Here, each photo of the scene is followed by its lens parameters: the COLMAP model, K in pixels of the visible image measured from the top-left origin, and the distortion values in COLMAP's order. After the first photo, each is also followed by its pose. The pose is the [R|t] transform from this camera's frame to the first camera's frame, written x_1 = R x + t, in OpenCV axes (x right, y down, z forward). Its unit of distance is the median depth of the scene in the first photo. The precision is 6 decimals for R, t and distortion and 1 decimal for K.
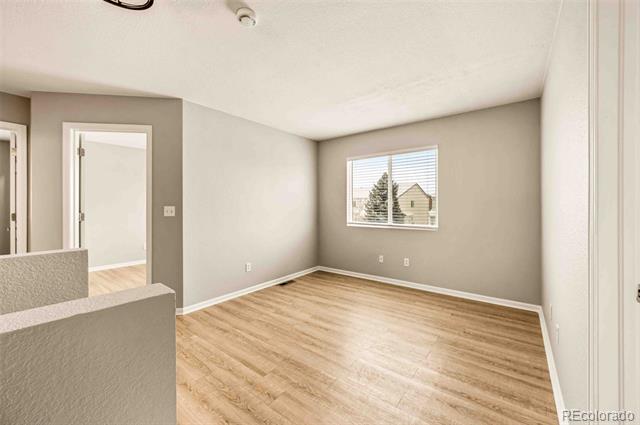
lens RADIAL K [[253.1, 0, 325.8], [0, 253.1, 207.0], [0, 0, 1]] dist [0.000806, 0.000088]
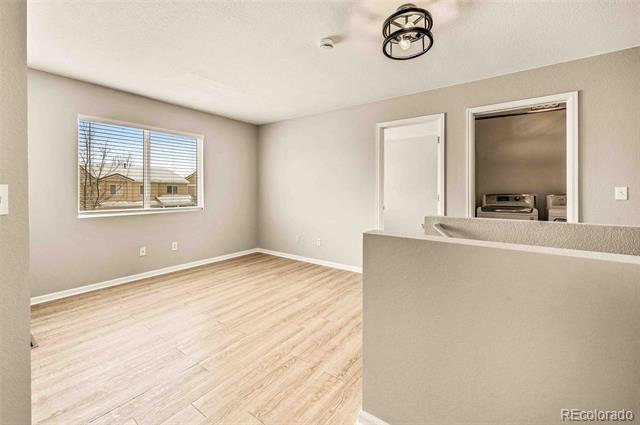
lens RADIAL K [[267.3, 0, 328.3], [0, 267.3, 194.5], [0, 0, 1]] dist [-0.001451, -0.000004]
pose [[-0.042483, -0.006230, 0.999078, -1.301173], [0.002833, 0.999976, 0.006356, 0.024781], [-0.999093, 0.003100, -0.042464, 0.811656]]
